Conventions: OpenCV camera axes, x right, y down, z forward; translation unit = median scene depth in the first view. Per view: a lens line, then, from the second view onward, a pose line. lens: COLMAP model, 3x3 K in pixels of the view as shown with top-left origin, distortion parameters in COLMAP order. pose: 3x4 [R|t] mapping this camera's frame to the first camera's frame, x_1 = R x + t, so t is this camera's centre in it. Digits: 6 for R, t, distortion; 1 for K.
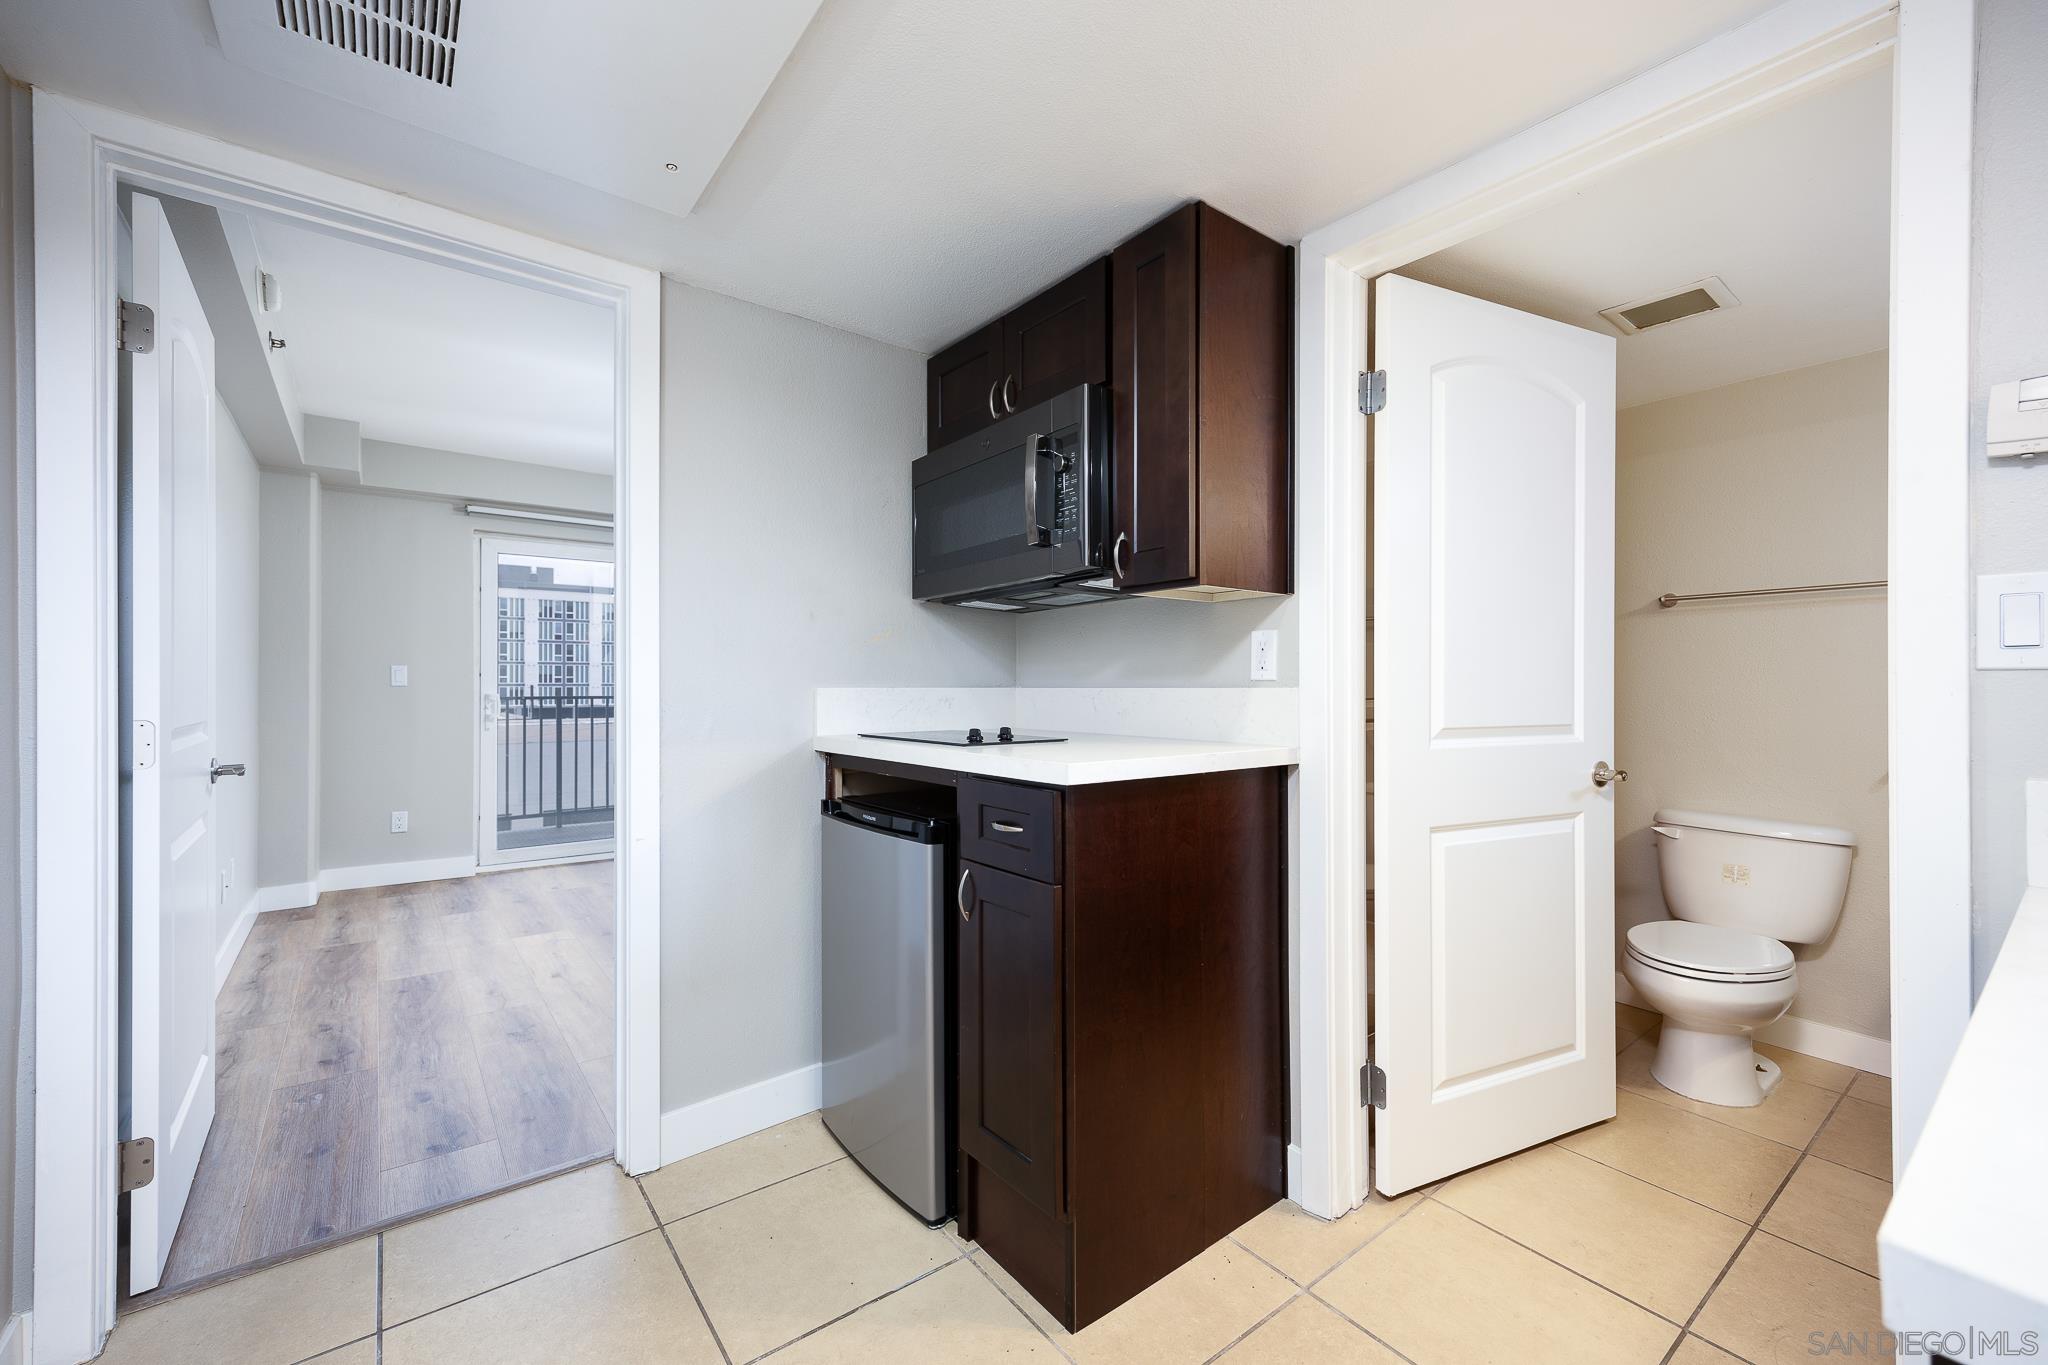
lens RADIAL K [[828.4, 0, 1022.0], [0, 828.4, 677.0], [0, 0, 1]] dist [0.008246, -0.000196]
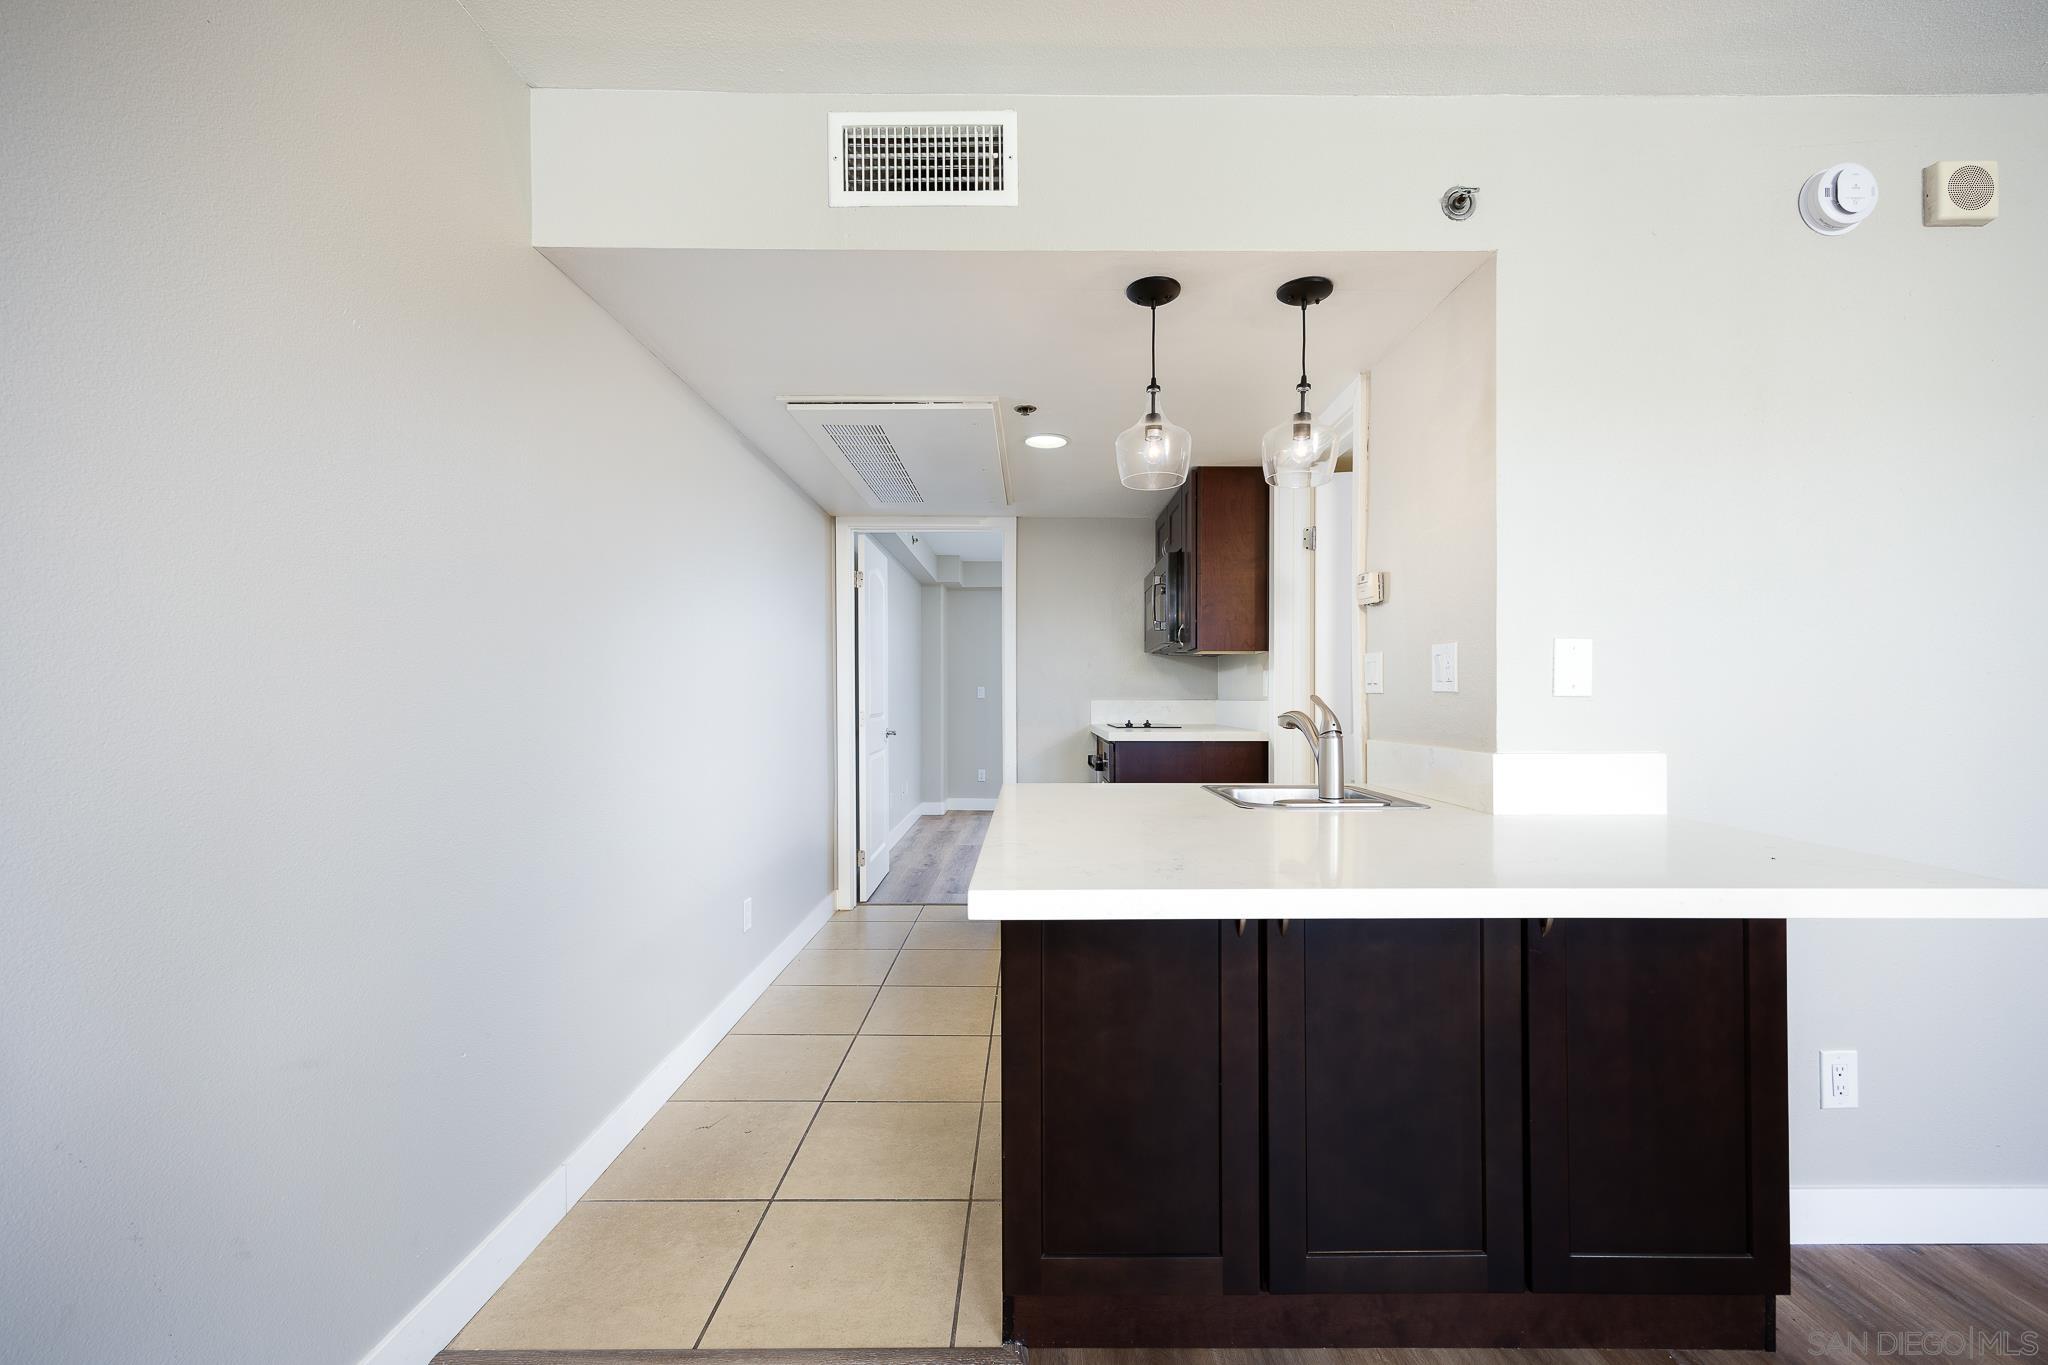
lens RADIAL K [[842.0, 0, 1033.2], [0, 842.0, 703.8], [0, 0, 1]] dist [-0.000189, -0.000067]
pose [[0.787316, 0.008390, -0.616492, 0.644722], [0.002224, 0.999862, 0.016448, -0.010286], [0.616545, -0.014321, 0.787189, -0.494338]]
